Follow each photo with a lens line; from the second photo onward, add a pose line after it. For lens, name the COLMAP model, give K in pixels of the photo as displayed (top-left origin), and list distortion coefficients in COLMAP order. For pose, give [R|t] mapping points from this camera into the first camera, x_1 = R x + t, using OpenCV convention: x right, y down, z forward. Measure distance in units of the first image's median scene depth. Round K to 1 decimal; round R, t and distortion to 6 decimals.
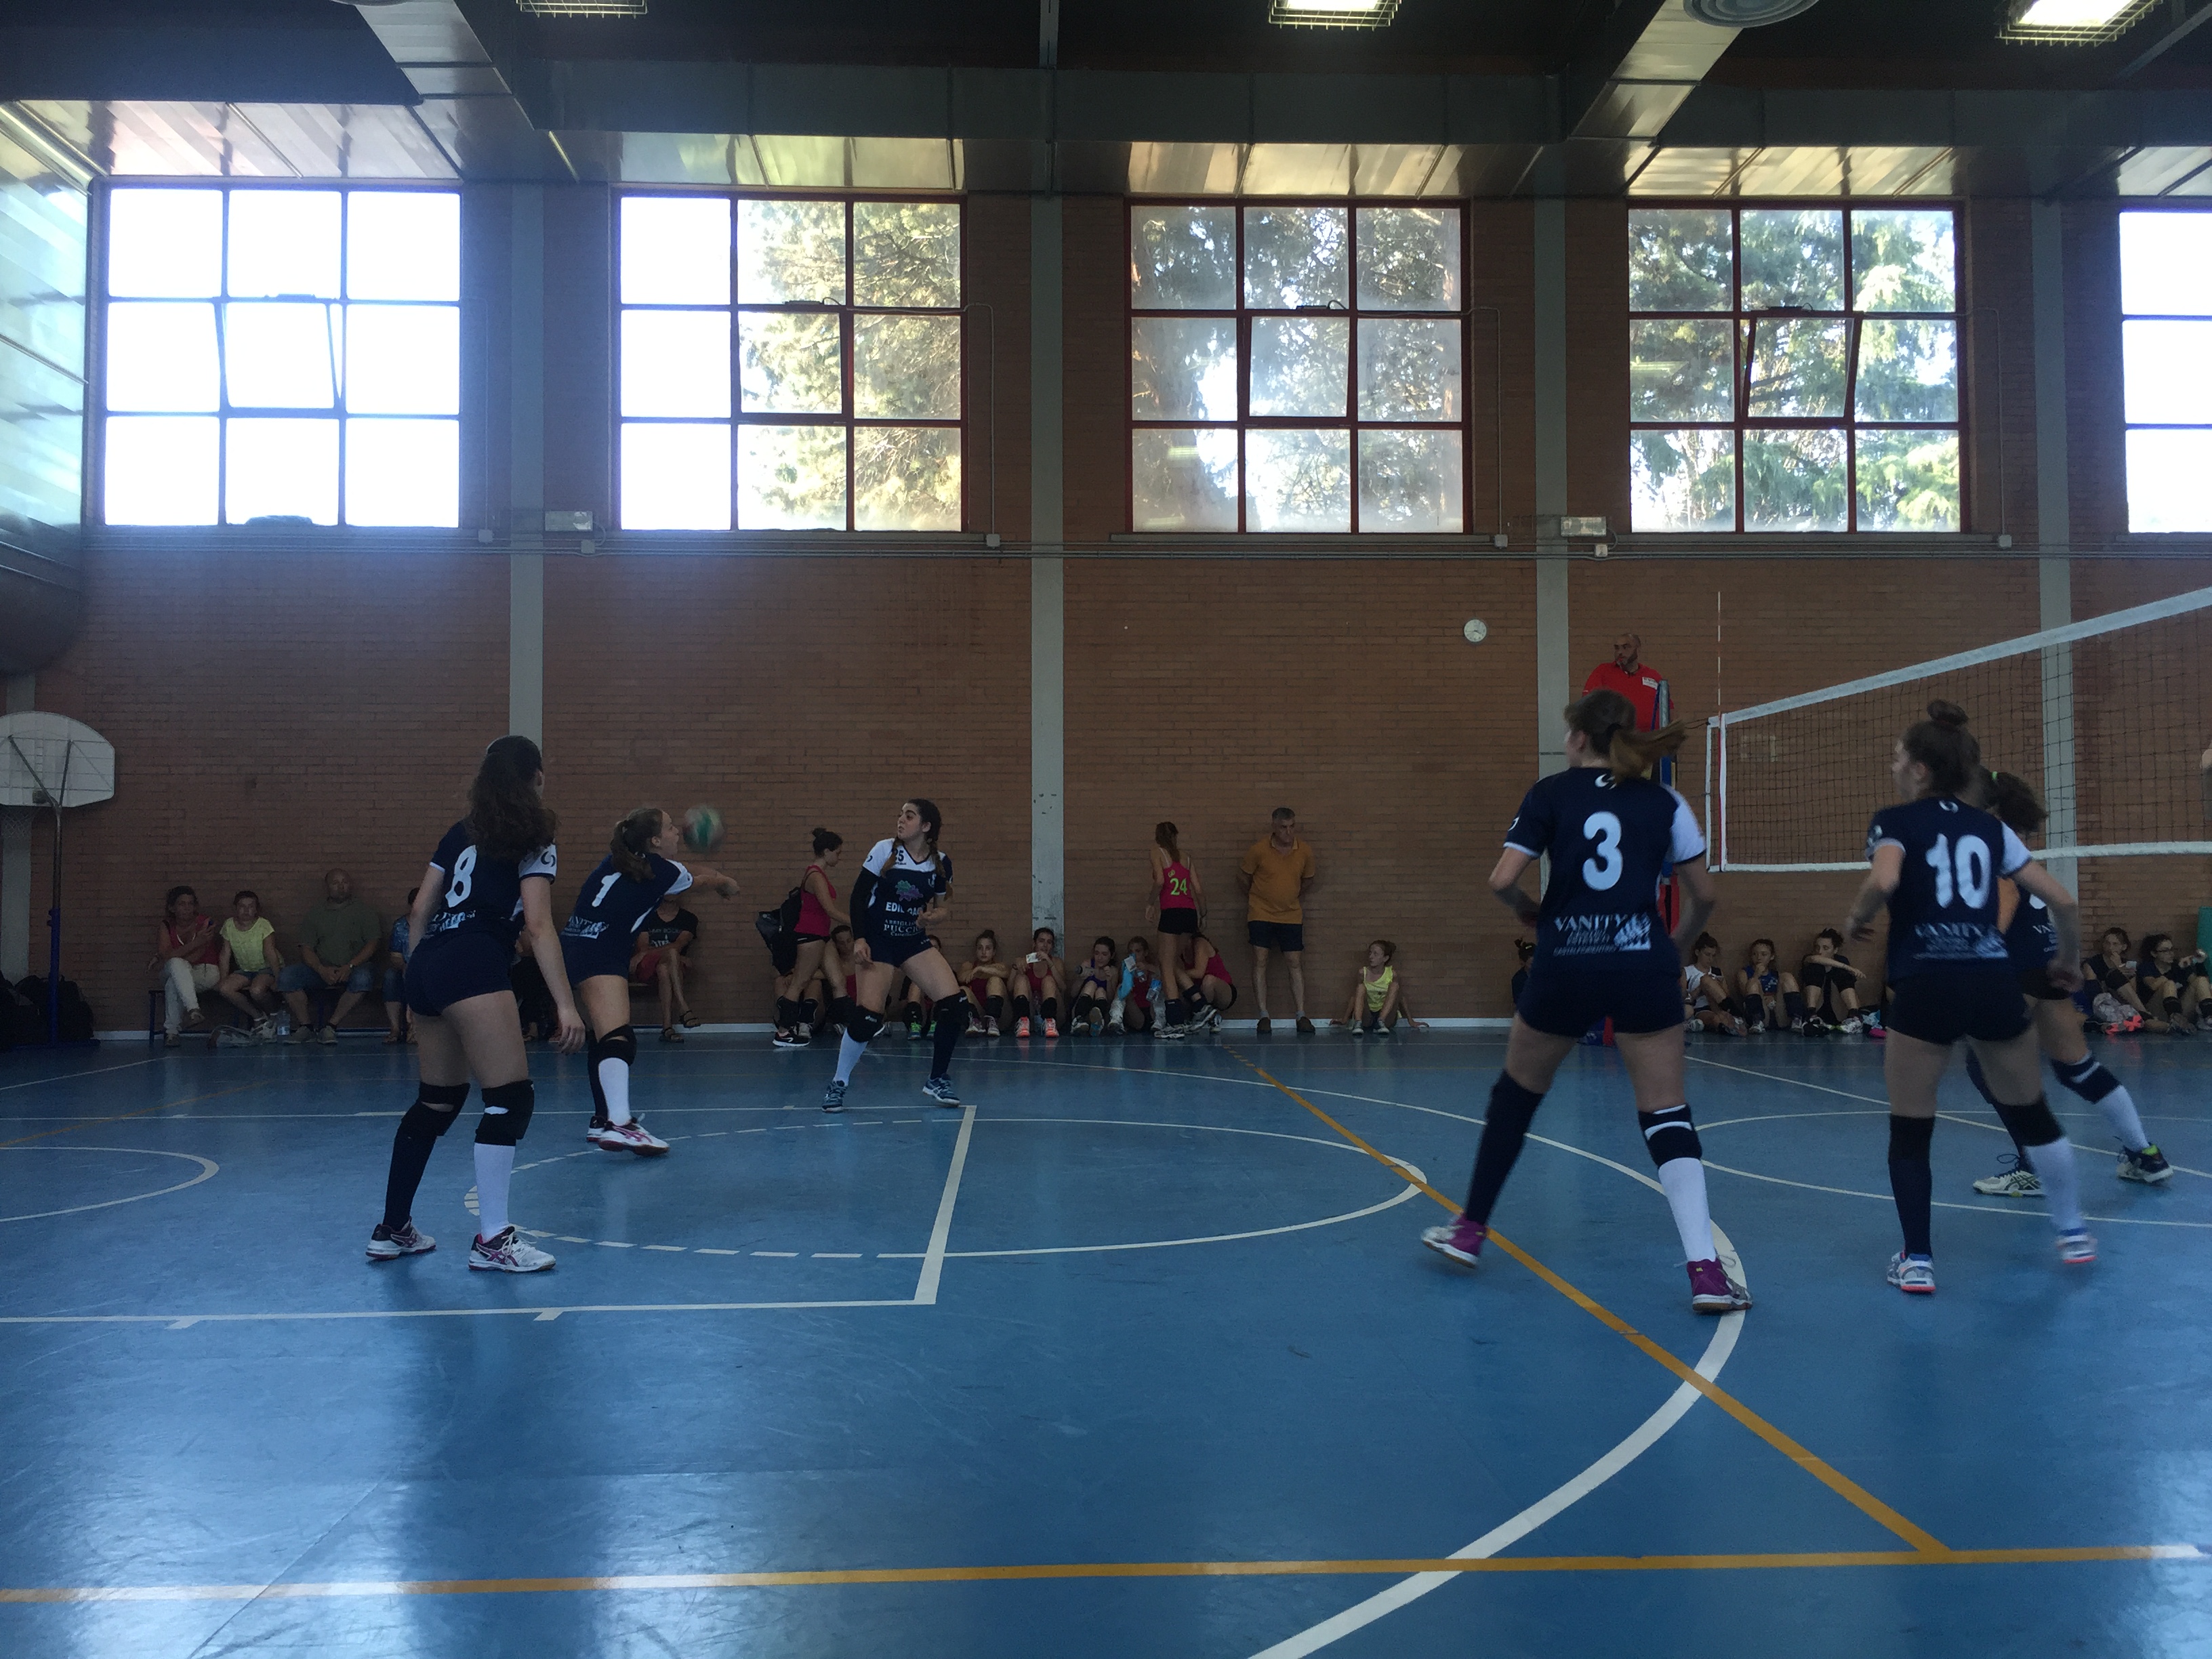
lens RADIAL K [[1873.9, 0, 1093.6], [0, 1873.9, 786.0], [0, 0, 1]] dist [0.077519, -0.120031]
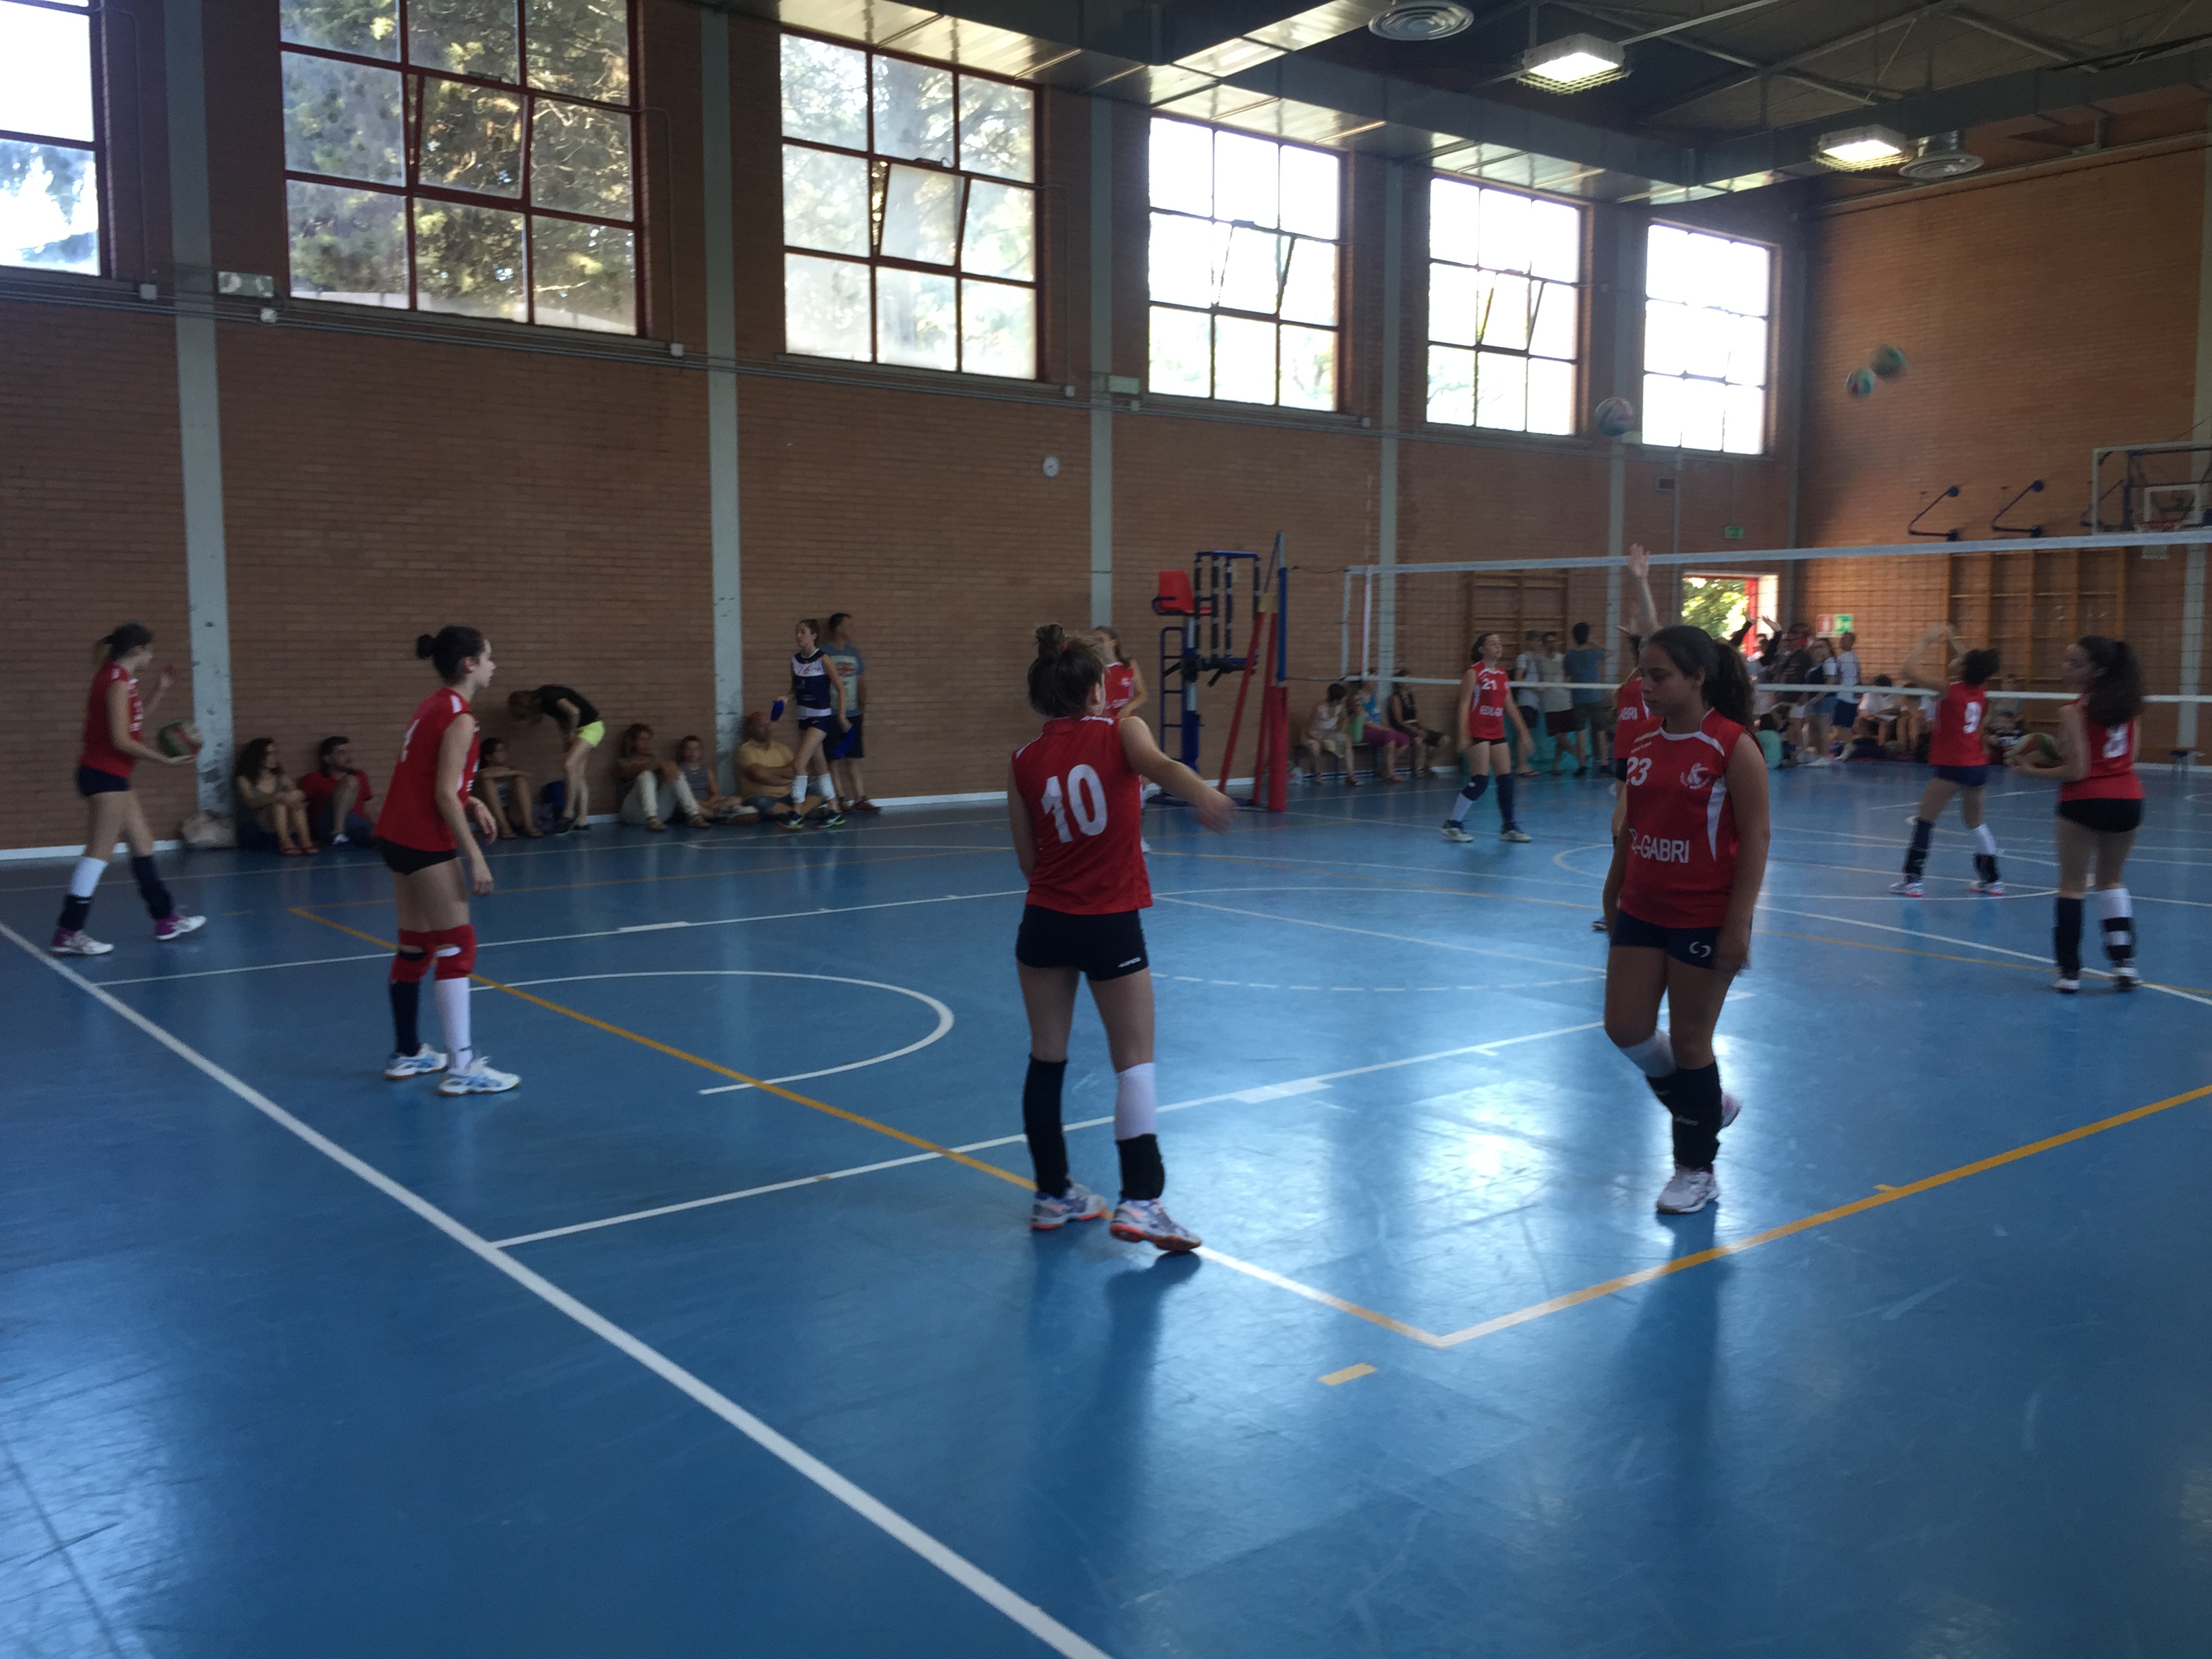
lens RADIAL K [[1896.0, 0, 1106.0], [0, 1896.0, 829.5], [0, 0, 1]] dist [0.076129, -0.121806]
pose [[0.811600, -0.052460, 0.581854, -0.490665], [-0.020988, 0.992699, 0.118777, 0.002019], [-0.583837, -0.108611, 0.804573, -0.016555]]
